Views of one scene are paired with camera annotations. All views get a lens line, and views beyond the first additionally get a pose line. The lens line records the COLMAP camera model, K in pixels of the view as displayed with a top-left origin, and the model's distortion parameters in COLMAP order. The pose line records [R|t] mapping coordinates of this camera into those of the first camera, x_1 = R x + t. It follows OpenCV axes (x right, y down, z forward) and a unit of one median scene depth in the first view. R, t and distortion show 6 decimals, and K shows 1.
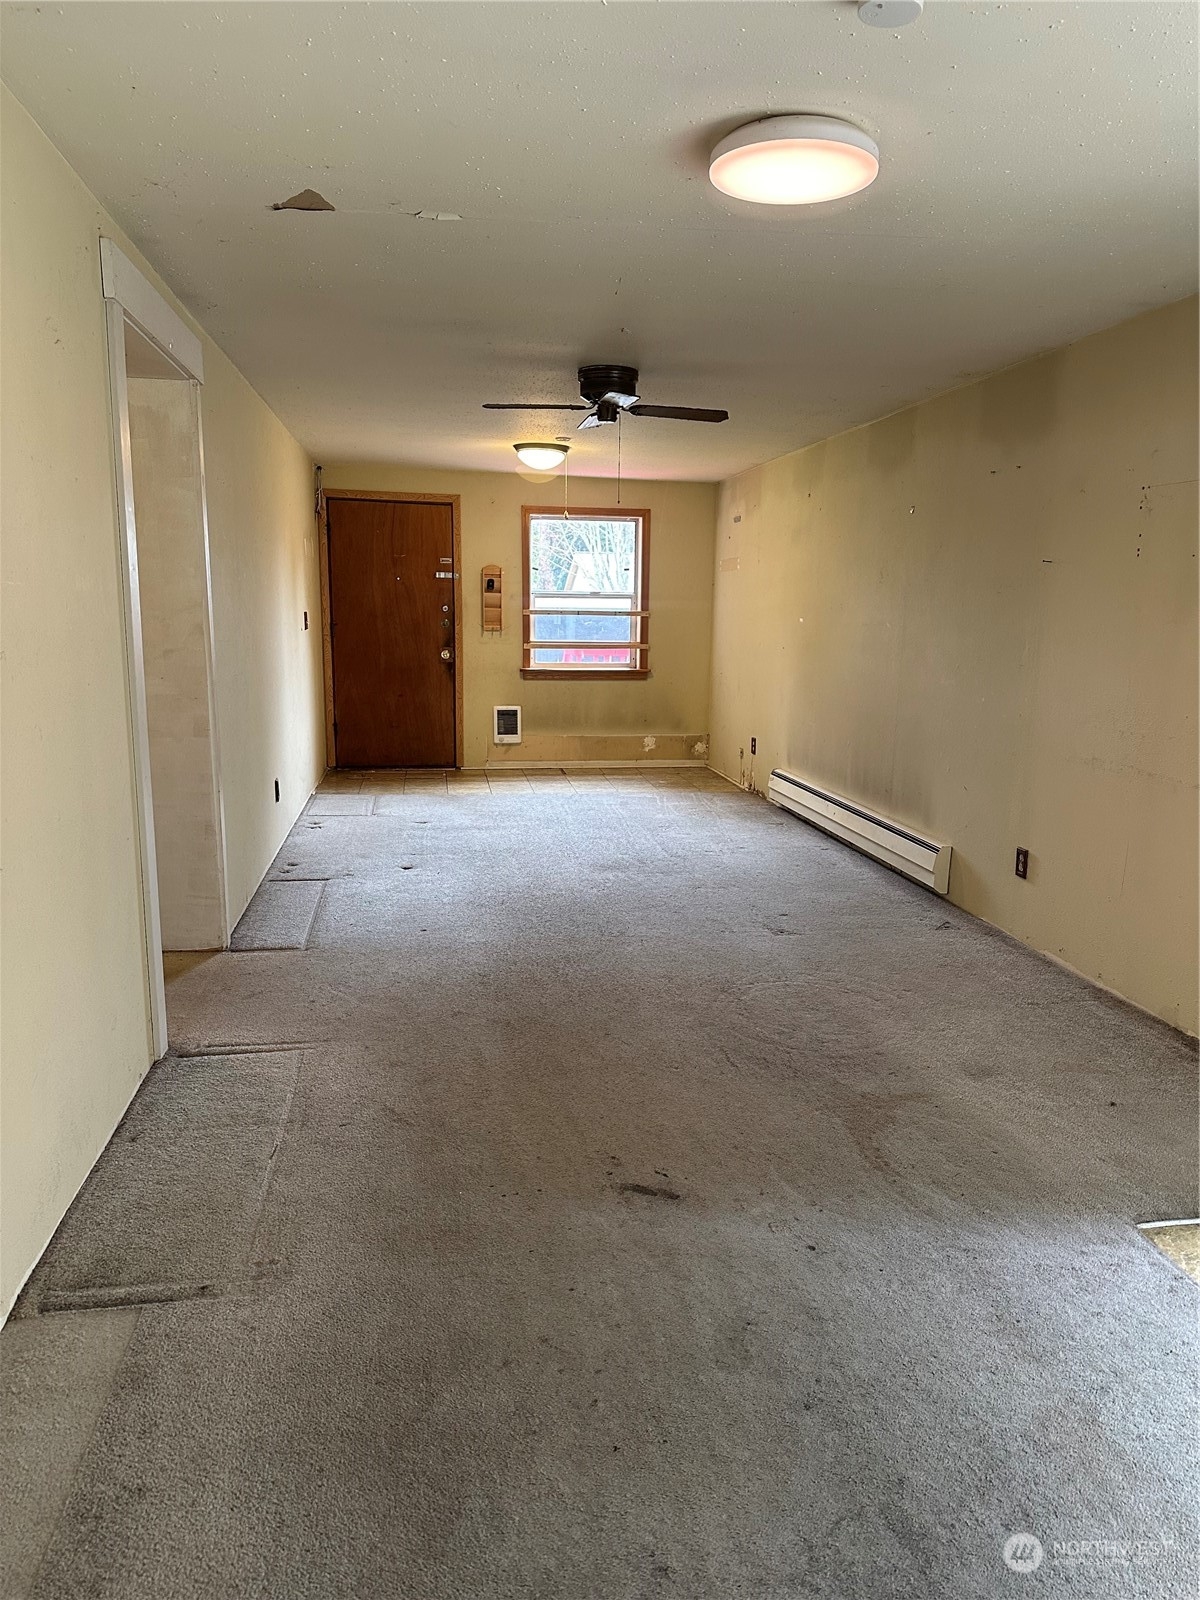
lens RADIAL K [[1124.8, 0, 590.0], [0, 1124.8, 813.7], [0, 0, 1]] dist [0.055116, -0.058519]
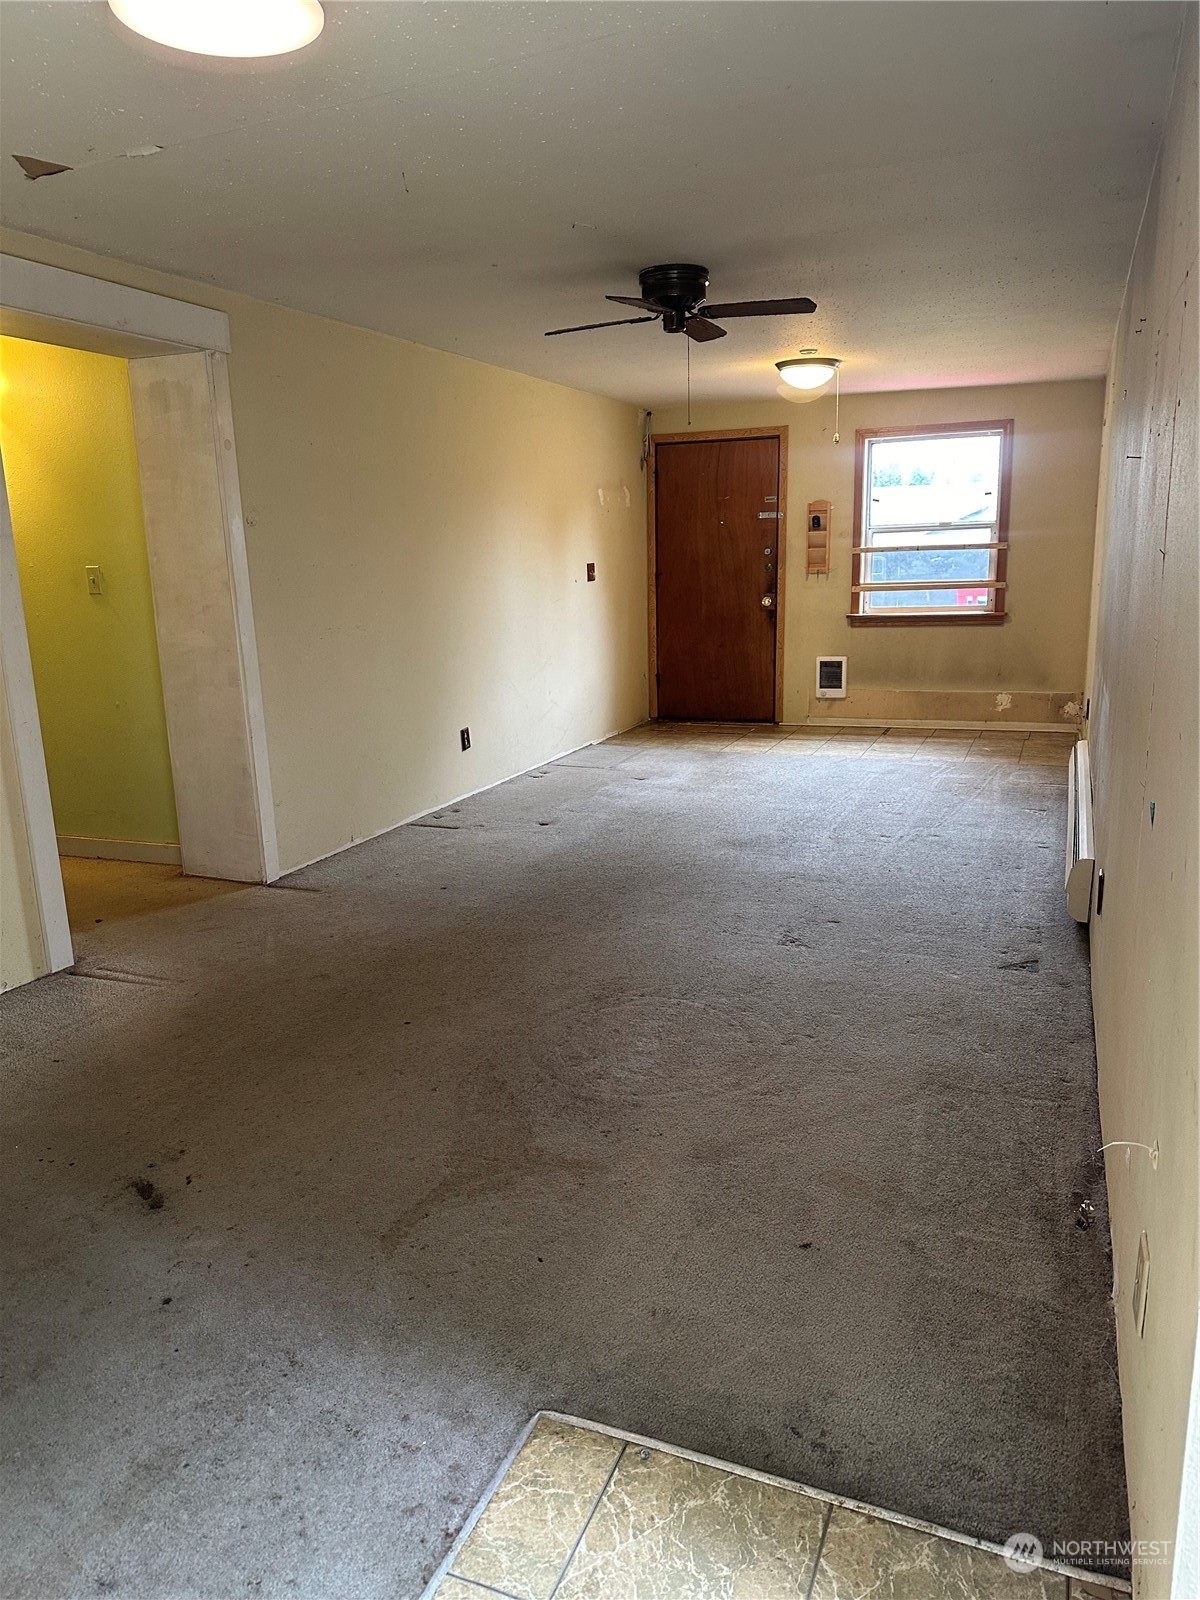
lens RADIAL K [[1124.8, 0, 585.7], [0, 1124.8, 801.5], [0, 0, 1]] dist [0.055116, -0.058519]
pose [[0.842905, 0.074494, -0.532881, 0.254745], [-0.054937, 0.997109, 0.052492, -0.016440], [0.535251, -0.014971, 0.844560, 0.127120]]
